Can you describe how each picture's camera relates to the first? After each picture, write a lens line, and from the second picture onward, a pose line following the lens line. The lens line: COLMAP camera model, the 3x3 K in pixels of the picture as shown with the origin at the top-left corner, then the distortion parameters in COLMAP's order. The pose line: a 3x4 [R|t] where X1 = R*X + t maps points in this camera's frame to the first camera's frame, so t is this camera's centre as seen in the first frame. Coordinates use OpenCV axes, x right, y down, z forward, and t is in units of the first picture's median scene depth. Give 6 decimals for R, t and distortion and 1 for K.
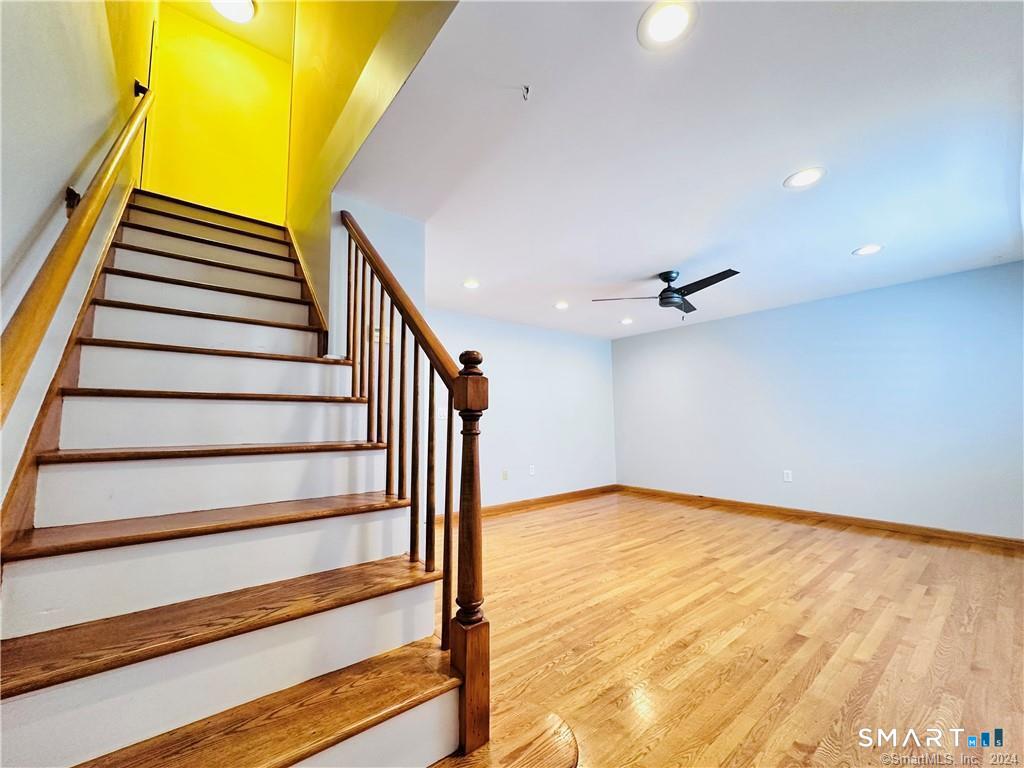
lens RADIAL K [[410.7, 0, 512.0], [0, 410.7, 384.0], [0, 0, 1]] dist [-0.001785, 0.000741]
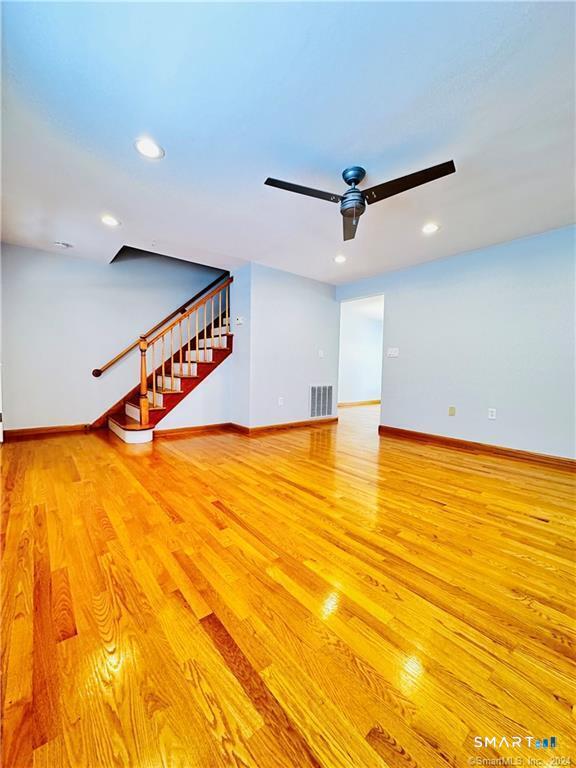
lens RADIAL K [[308.0, 0, 288.2], [0, 308.0, 386.3], [0, 0, 1]] dist [-0.001785, 0.000741]
pose [[0.008772, 0.068845, -0.997589, 1.402552], [0.071179, 0.995054, 0.069296, 0.149722], [0.997425, -0.071615, 0.003829, 1.129642]]
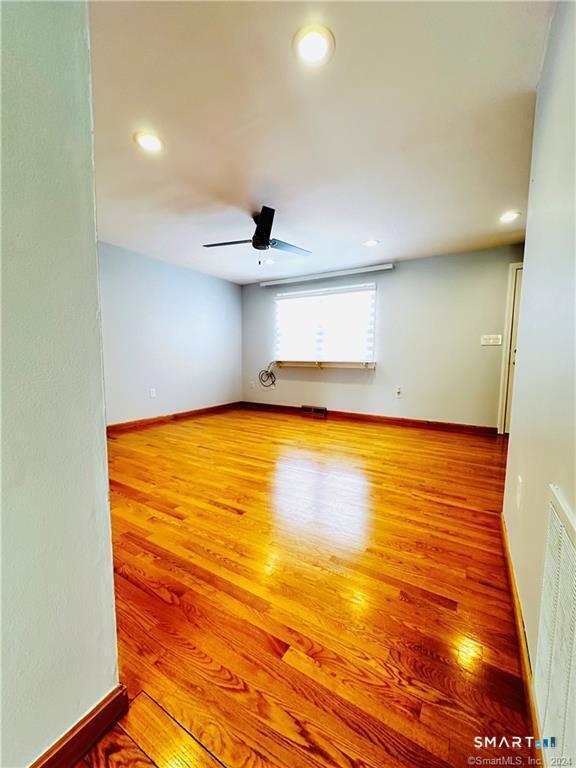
lens RADIAL K [[308.0, 0, 288.2], [0, 308.0, 386.3], [0, 0, 1]] dist [-0.001785, 0.000741]
pose [[-0.335334, -0.079710, 0.938721, -0.655580], [-0.090889, 0.994504, 0.051979, 0.195695], [-0.937705, -0.067890, -0.340735, 1.614511]]
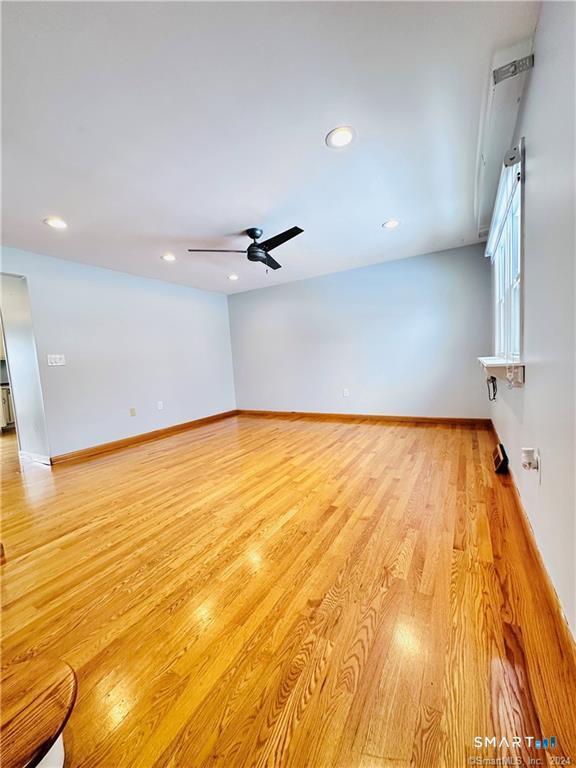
lens RADIAL K [[308.0, 0, 288.2], [0, 308.0, 386.3], [0, 0, 1]] dist [-0.001785, 0.000741]
pose [[0.933387, -0.074906, 0.350966, 0.178057], [0.017468, 0.986298, 0.164049, 0.034742], [-0.358445, -0.146991, 0.921906, 0.126436]]
